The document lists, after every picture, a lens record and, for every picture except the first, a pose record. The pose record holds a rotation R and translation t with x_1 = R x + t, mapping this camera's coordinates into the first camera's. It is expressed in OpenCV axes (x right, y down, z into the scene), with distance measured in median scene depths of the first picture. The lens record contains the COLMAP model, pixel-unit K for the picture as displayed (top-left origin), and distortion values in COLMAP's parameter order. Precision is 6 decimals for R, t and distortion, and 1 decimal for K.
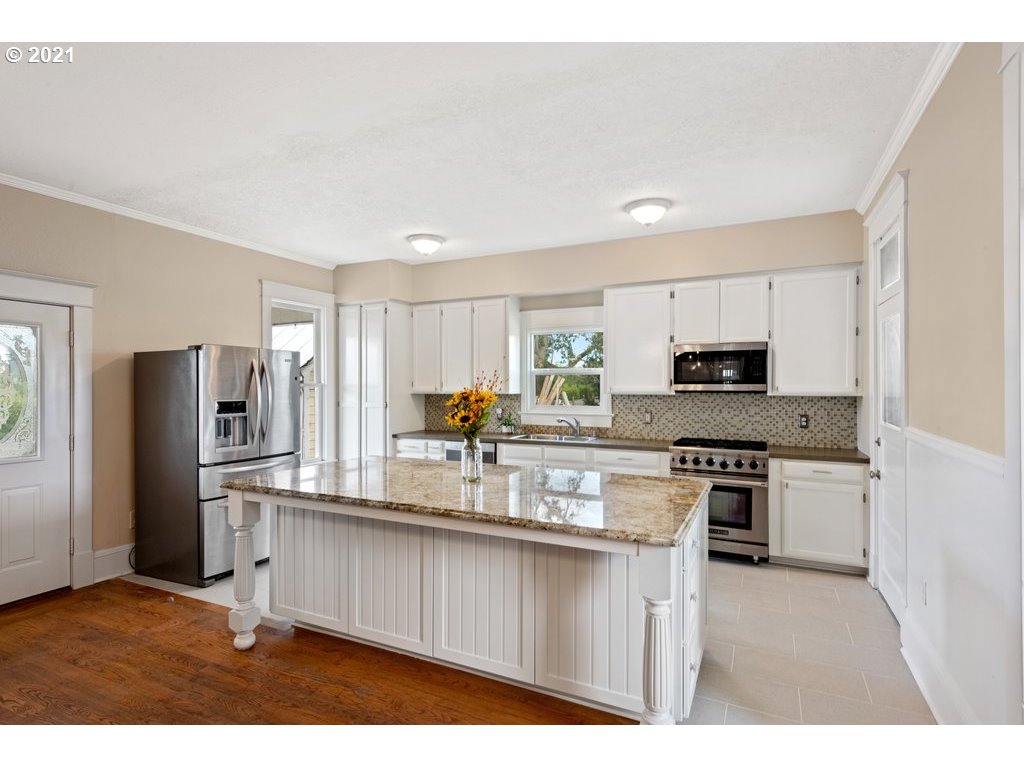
lens RADIAL K [[524.4, 0, 512.0], [0, 524.4, 384.0], [0, 0, 1]] dist [0.001321, 0.000110]
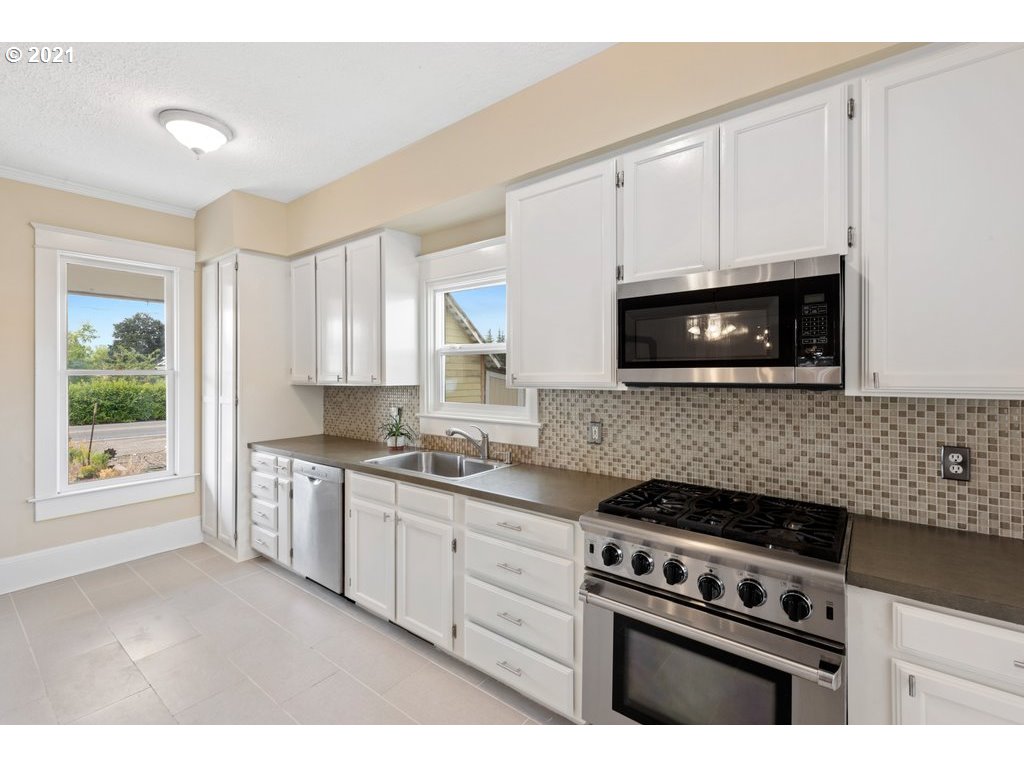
lens RADIAL K [[456.1, 0, 512.1], [0, 456.1, 369.6], [0, 0, 1]] dist [0.003836, -0.000087]
pose [[0.977730, -0.004606, -0.209816, 0.295061], [0.003585, 0.999980, -0.005250, 0.002933], [0.209835, 0.004381, 0.977727, 0.576330]]
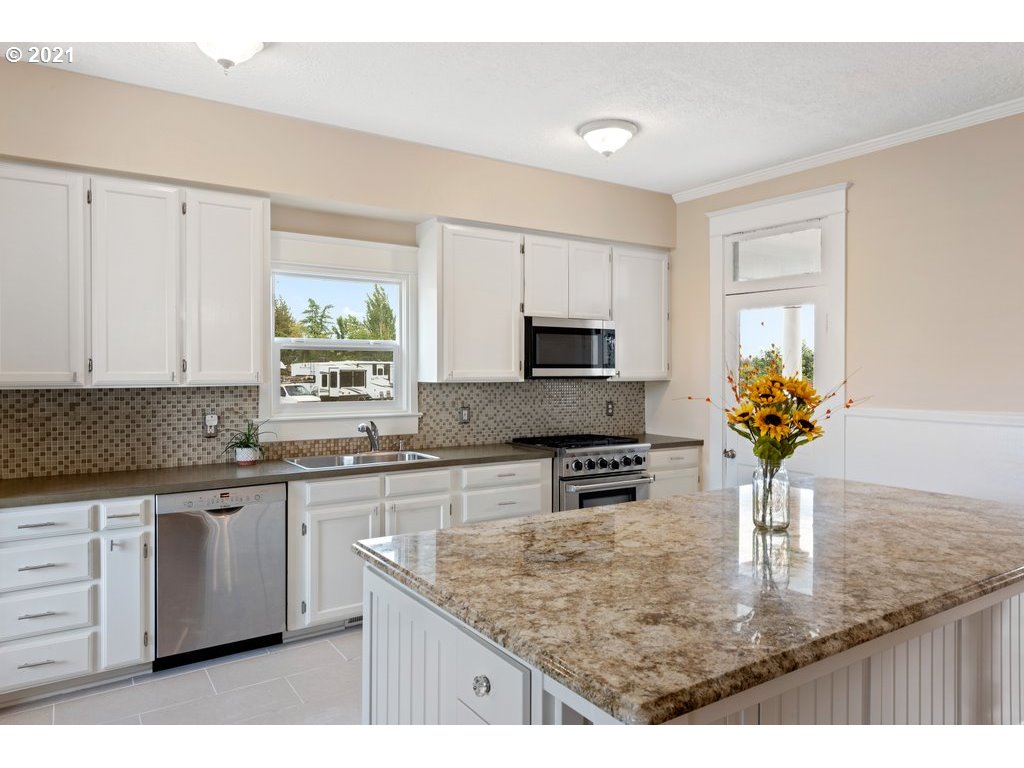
lens RADIAL K [[665.2, 0, 511.6], [0, 665.2, 377.0], [0, 0, 1]] dist [0.004561, 0.000943]
pose [[0.505992, -0.008275, 0.862498, -0.523159], [-0.004654, 0.999913, 0.012323, 0.001538], [-0.862526, -0.010249, 0.505910, 0.530466]]
